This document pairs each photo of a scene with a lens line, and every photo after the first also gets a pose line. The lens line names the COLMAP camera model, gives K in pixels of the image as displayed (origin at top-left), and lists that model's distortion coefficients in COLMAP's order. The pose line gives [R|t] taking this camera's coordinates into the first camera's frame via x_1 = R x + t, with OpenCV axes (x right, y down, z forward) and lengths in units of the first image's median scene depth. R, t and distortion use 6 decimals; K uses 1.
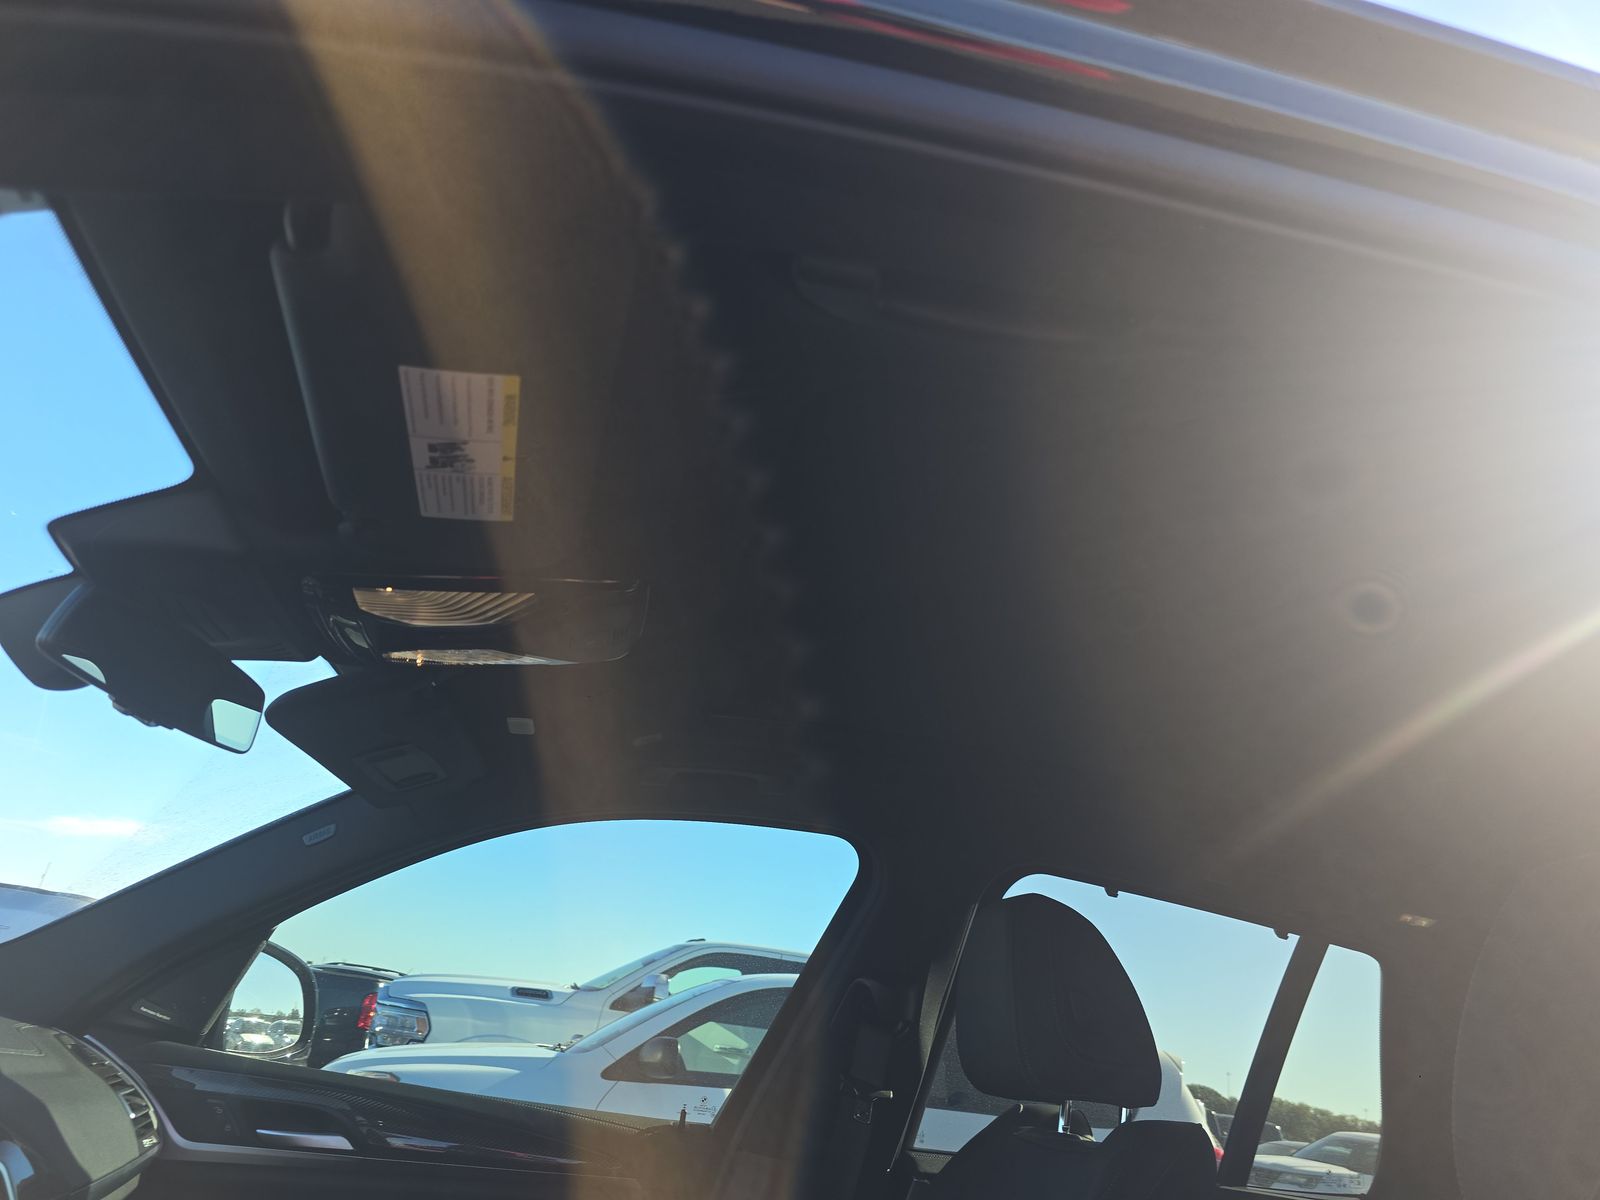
lens RADIAL K [[1071.4, 0, 791.2], [0, 1071.4, 589.5], [0, 0, 1]] dist [0.002372, -0.010348]
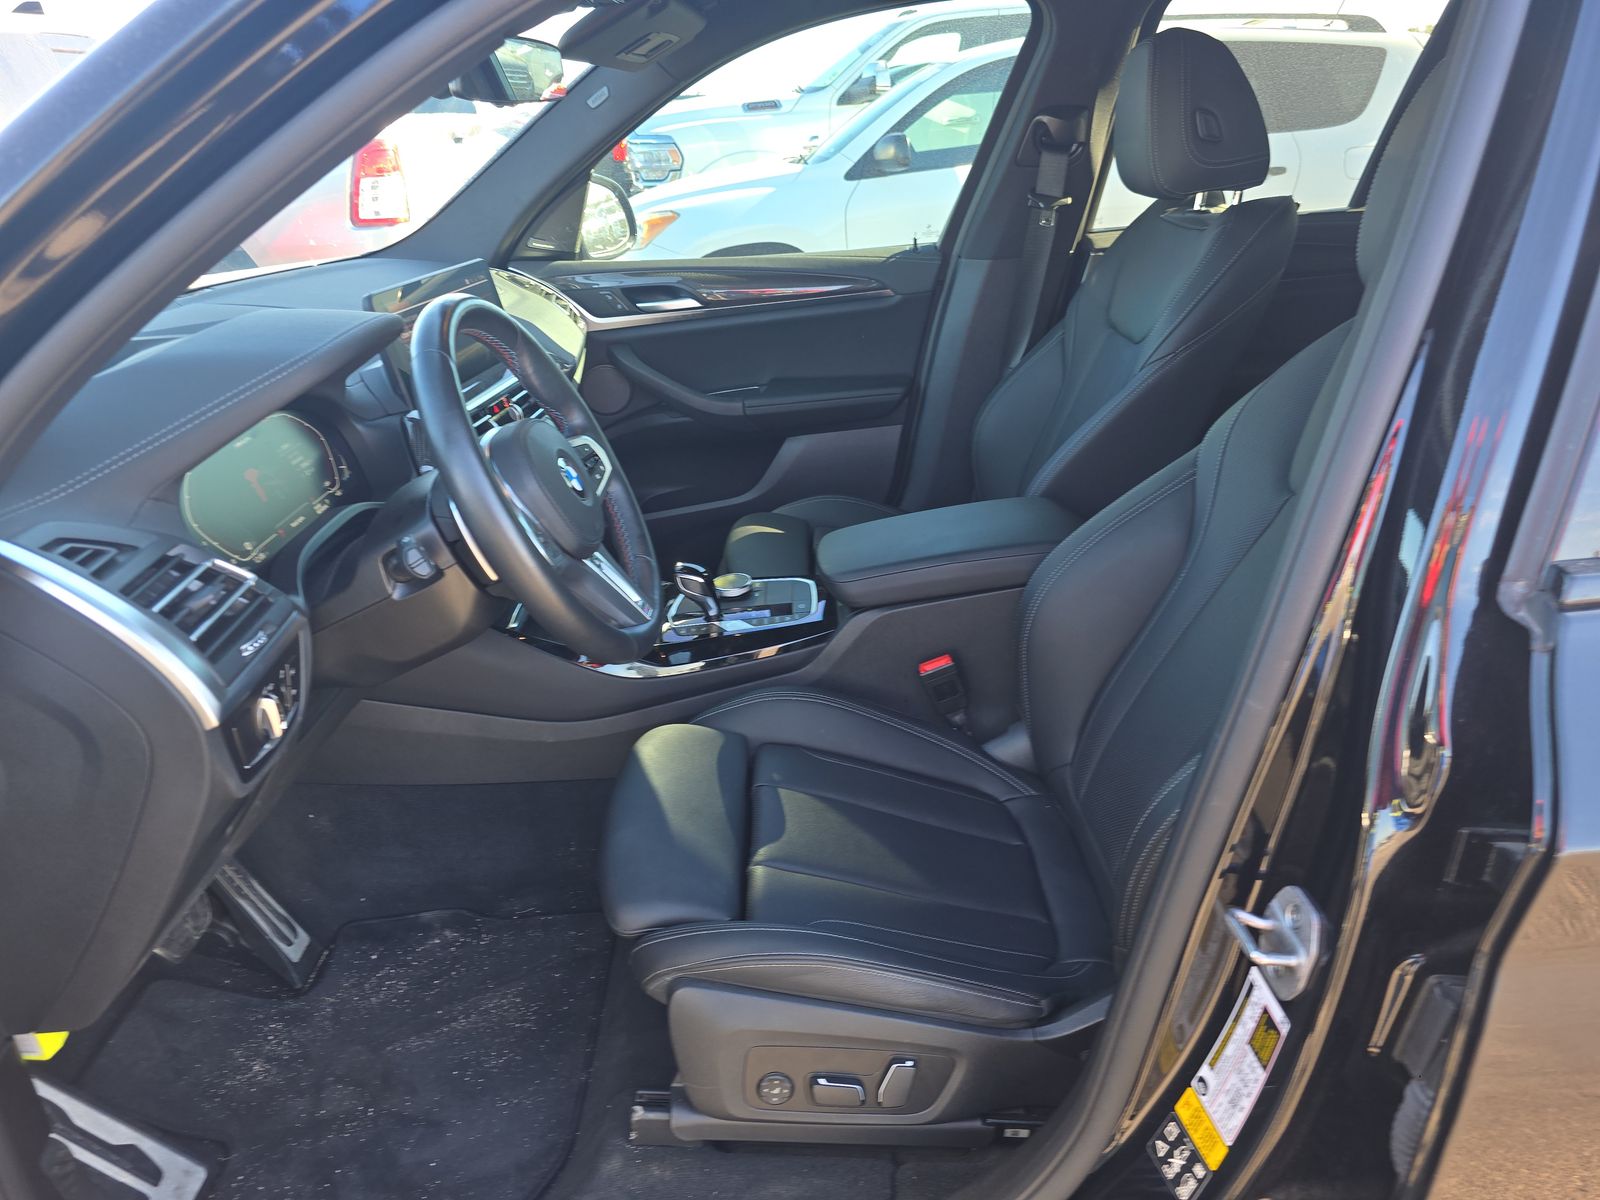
lens RADIAL K [[1071.4, 0, 791.2], [0, 1071.4, 589.5], [0, 0, 1]] dist [0.002372, -0.010348]
pose [[0.963227, -0.088953, -0.253537, 0.017140], [0.246709, 0.666593, 0.703412, -0.067272], [0.106435, -0.740095, 0.664026, -0.080250]]
